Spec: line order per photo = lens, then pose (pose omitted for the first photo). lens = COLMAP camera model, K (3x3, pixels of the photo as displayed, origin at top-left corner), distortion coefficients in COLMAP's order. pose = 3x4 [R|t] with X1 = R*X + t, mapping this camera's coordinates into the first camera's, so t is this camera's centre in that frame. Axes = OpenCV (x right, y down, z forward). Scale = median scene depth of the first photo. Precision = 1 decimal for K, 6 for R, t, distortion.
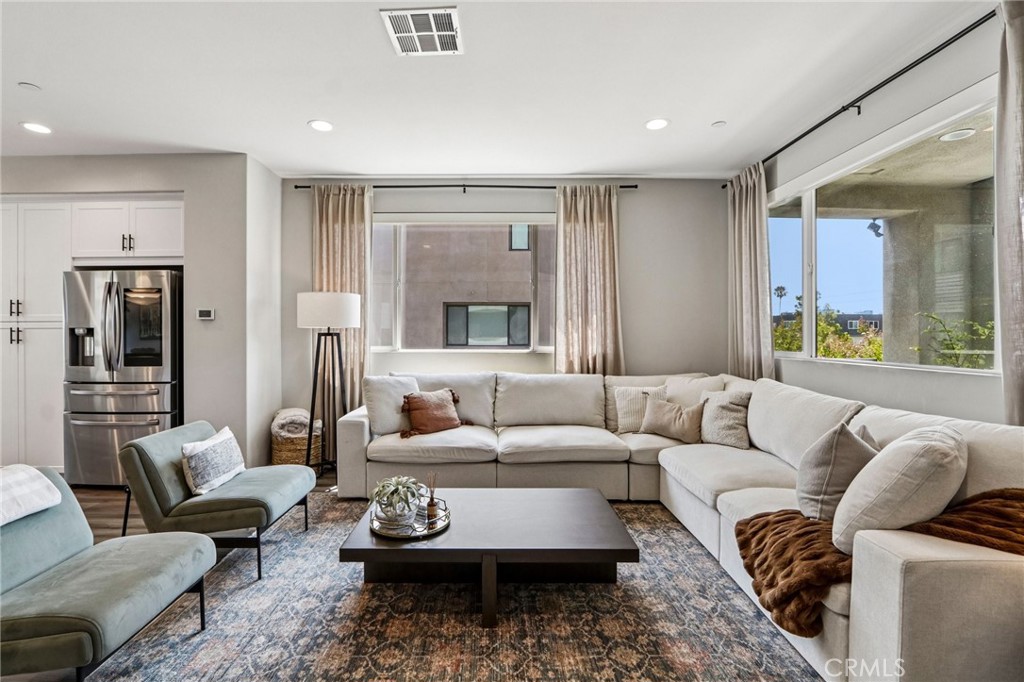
lens RADIAL K [[475.6, 0, 495.0], [0, 475.6, 334.0], [0, 0, 1]] dist [-0.018739, 0.004045]
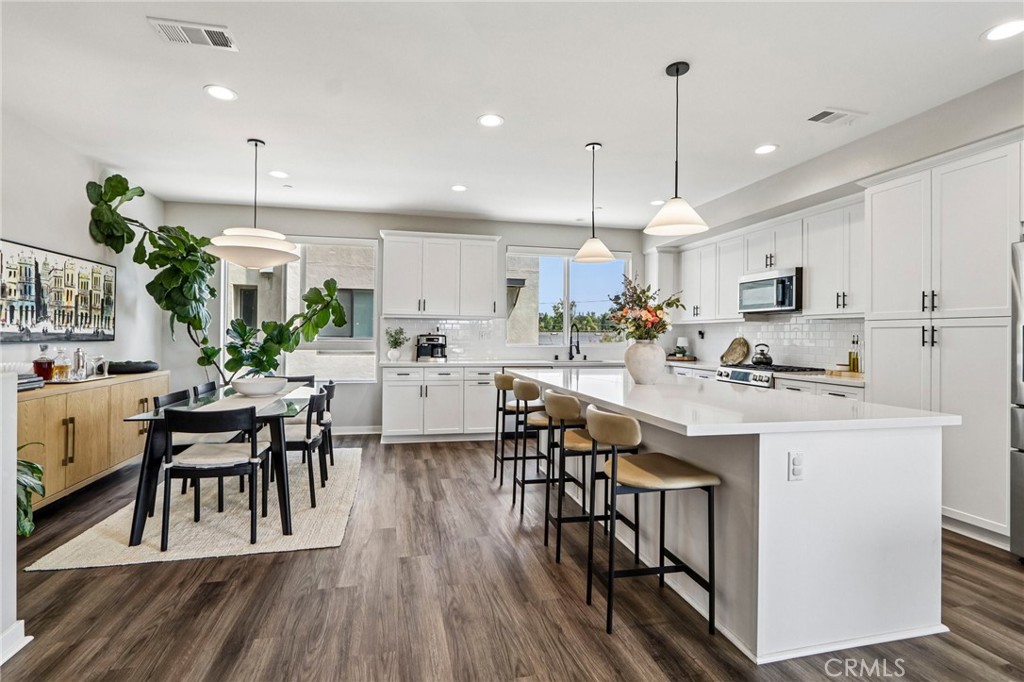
lens RADIAL K [[475.6, 0, 490.7], [0, 475.6, 333.7], [0, 0, 1]] dist [-0.018739, 0.004045]
pose [[0.208407, 0.003469, -0.978036, -0.399514], [-0.009785, 0.999951, 0.001462, 0.004984], [0.977993, 0.009265, 0.208431, 0.111111]]
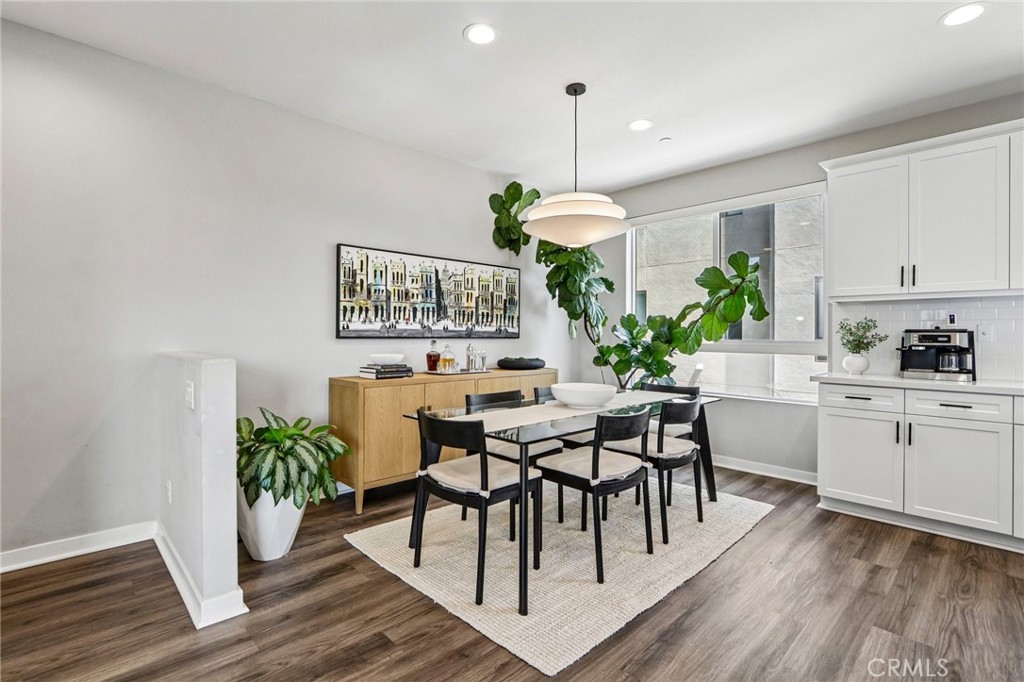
lens RADIAL K [[475.6, 0, 493.0], [0, 475.6, 334.2], [0, 0, 1]] dist [-0.018739, 0.004045]
pose [[-0.733011, -0.001469, -0.680215, -0.811172], [-0.002322, 0.999997, 0.000342, 0.021519], [0.680212, 0.001830, -0.733013, 0.309675]]
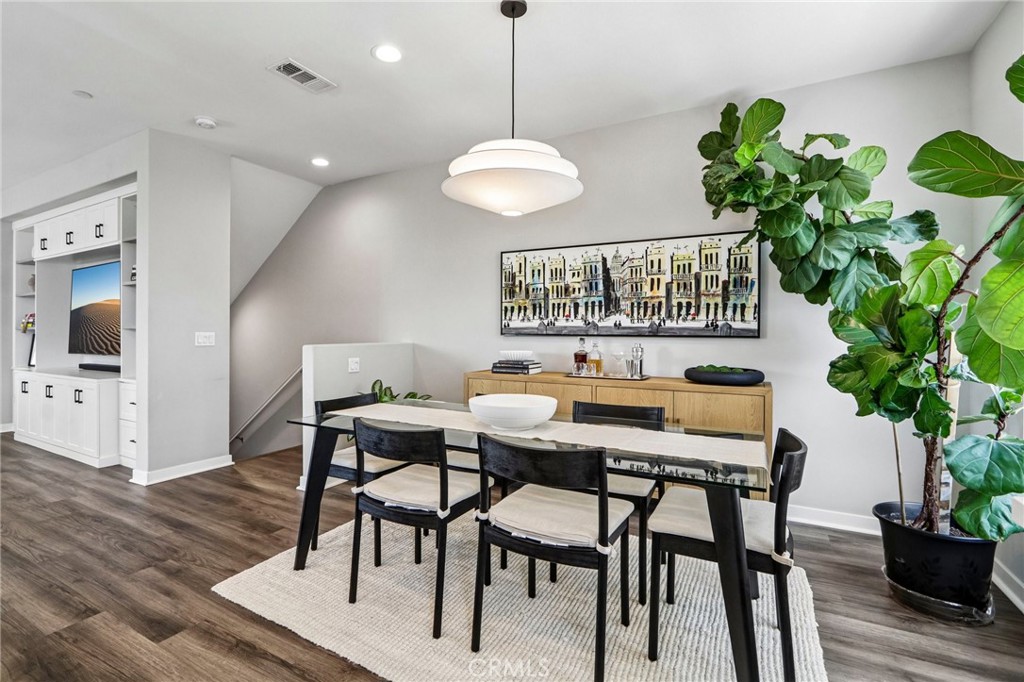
lens RADIAL K [[475.6, 0, 490.3], [0, 475.6, 333.2], [0, 0, 1]] dist [-0.018739, 0.004045]
pose [[-0.871049, -0.003087, 0.491187, -1.679227], [-0.002835, 0.999995, 0.001257, 0.024676], [-0.491188, -0.000298, -0.871053, 0.357090]]
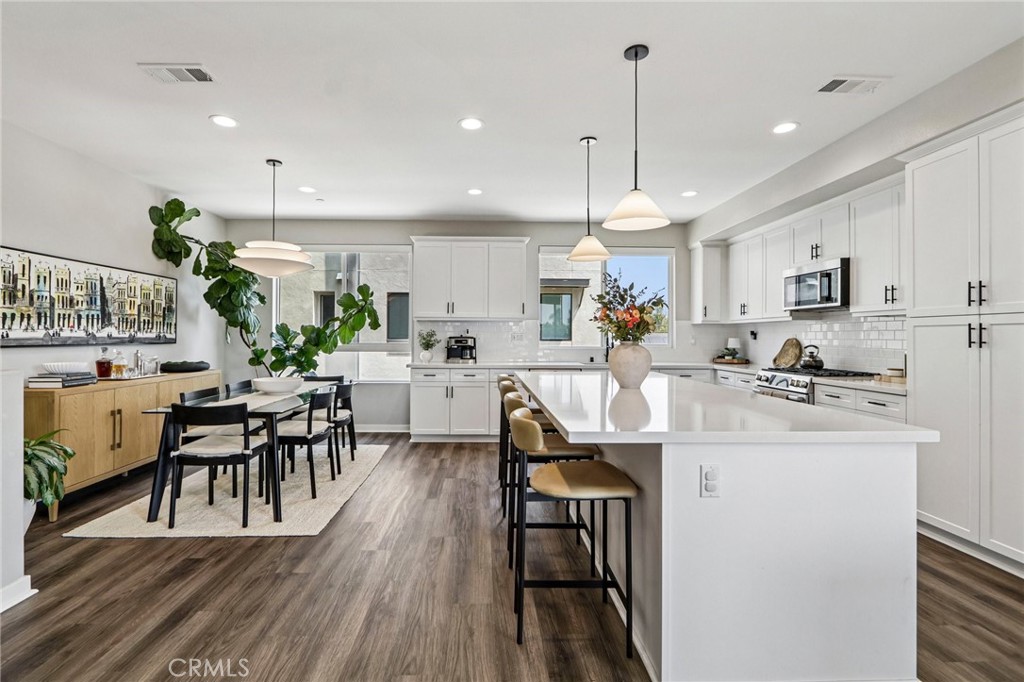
lens RADIAL K [[475.6, 0, 491.0], [0, 475.6, 333.6], [0, 0, 1]] dist [-0.018739, 0.004045]
pose [[0.021535, -0.000993, -0.999768, -0.376047], [-0.003434, 0.999994, -0.001068, 0.003640], [0.999762, 0.003456, 0.021532, 0.299852]]
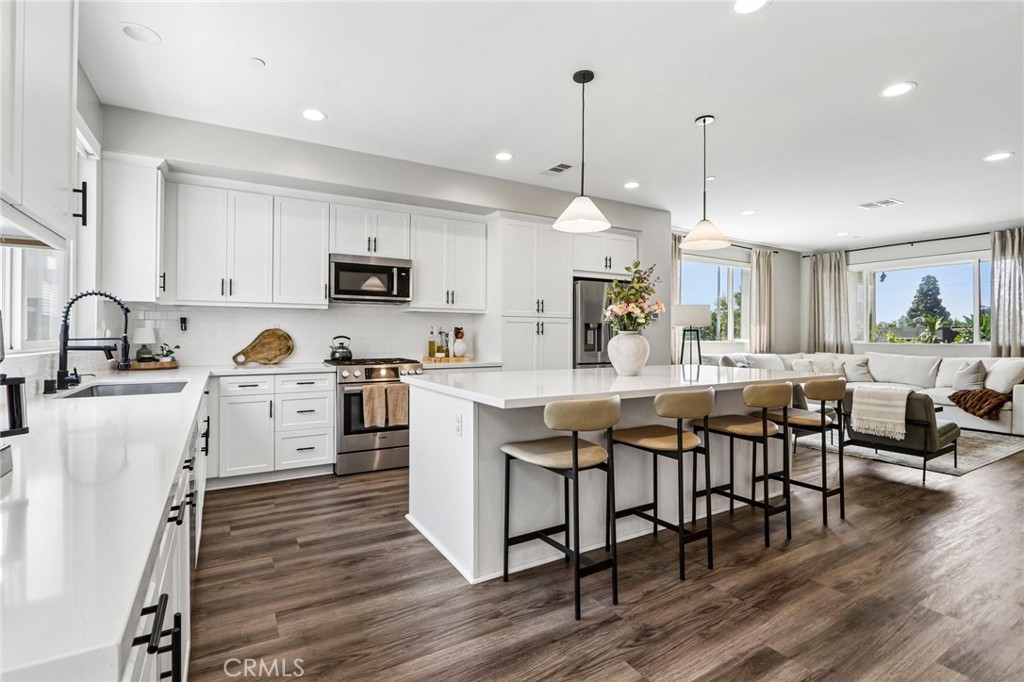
lens RADIAL K [[475.6, 0, 493.1], [0, 475.6, 332.1], [0, 0, 1]] dist [-0.018739, 0.004045]
pose [[0.865551, 0.010173, 0.500718, -1.755250], [-0.007417, 0.999944, -0.007493, 0.023974], [-0.500767, 0.002772, 0.865578, -0.045324]]
